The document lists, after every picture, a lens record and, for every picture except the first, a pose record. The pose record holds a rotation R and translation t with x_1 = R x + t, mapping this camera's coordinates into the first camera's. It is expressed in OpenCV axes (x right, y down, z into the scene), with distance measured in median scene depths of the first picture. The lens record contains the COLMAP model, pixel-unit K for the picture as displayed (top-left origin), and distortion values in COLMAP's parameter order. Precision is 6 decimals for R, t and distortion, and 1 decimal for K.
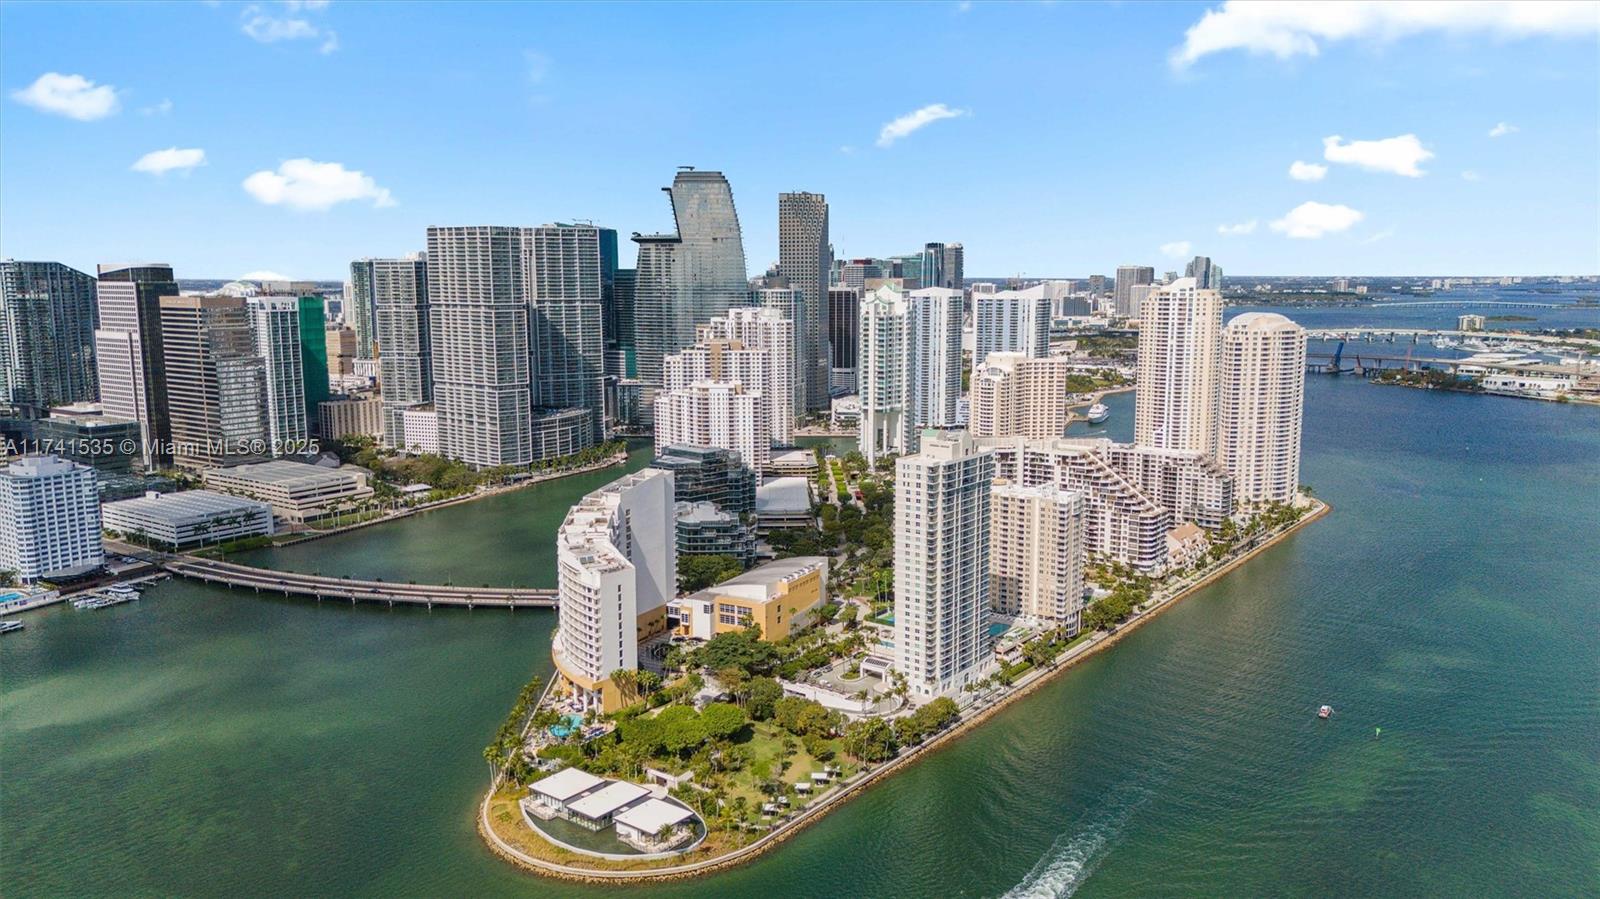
lens RADIAL K [[1115.4, 0, 800.0], [0, 1115.4, 449.5], [0, 0, 1]] dist [0.100971, -0.143126]
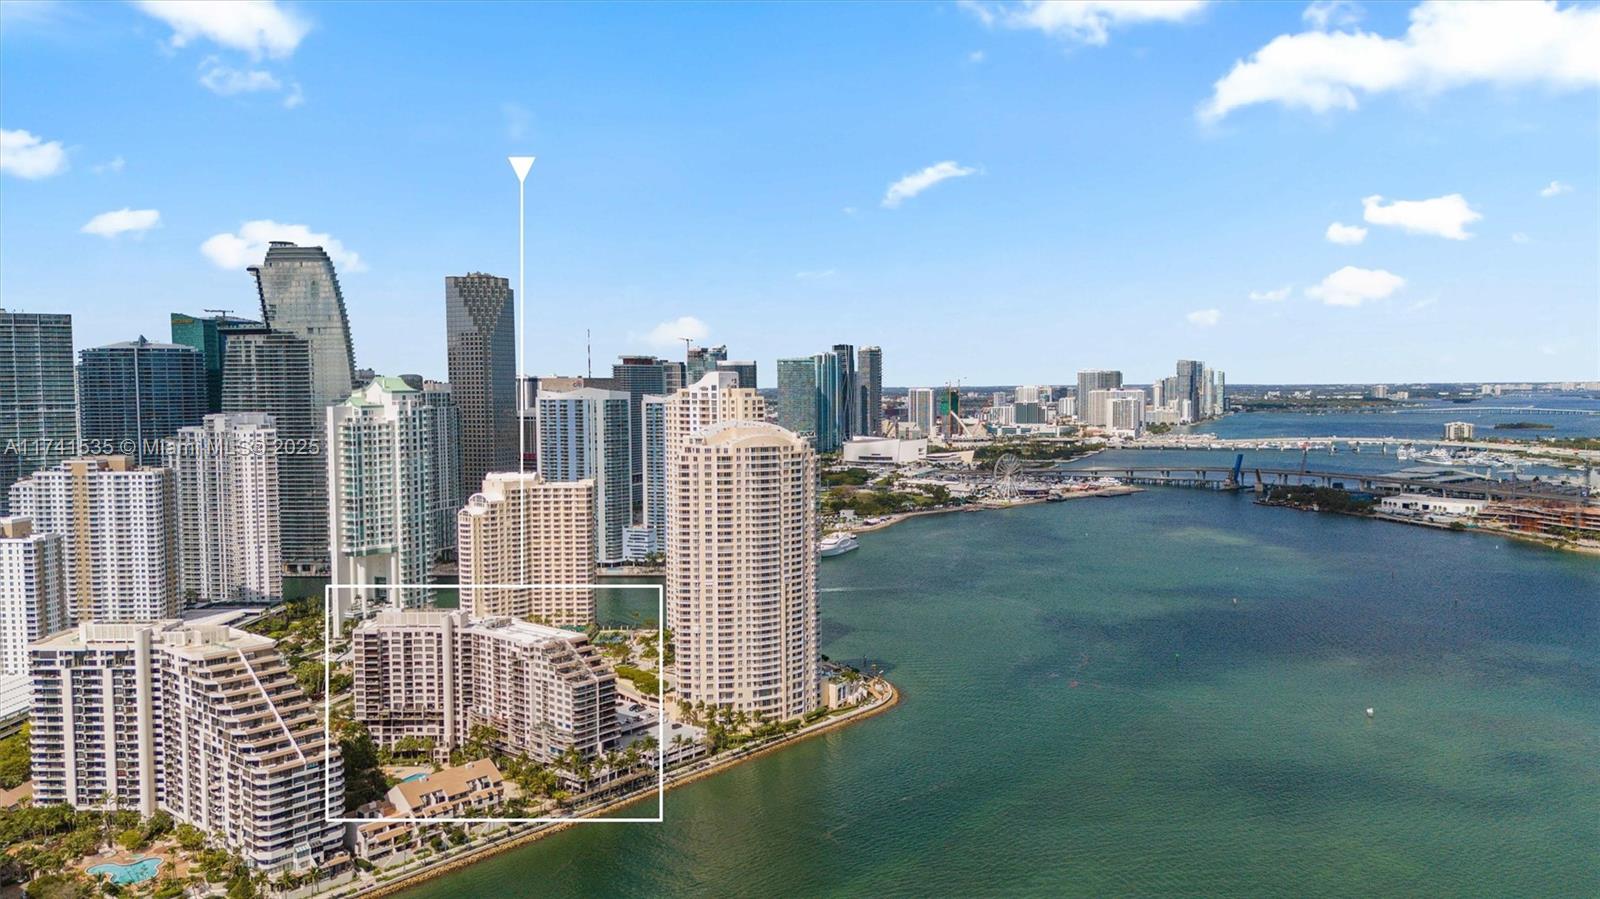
lens RADIAL K [[1115.4, 0, 800.0], [0, 1115.4, 449.5], [0, 0, 1]] dist [0.100971, -0.143126]
pose [[0.998585, -0.001667, -0.053155, 0.312430], [-0.003405, 0.995454, -0.095181, -0.025745], [0.053072, 0.095227, 0.994040, 0.217101]]
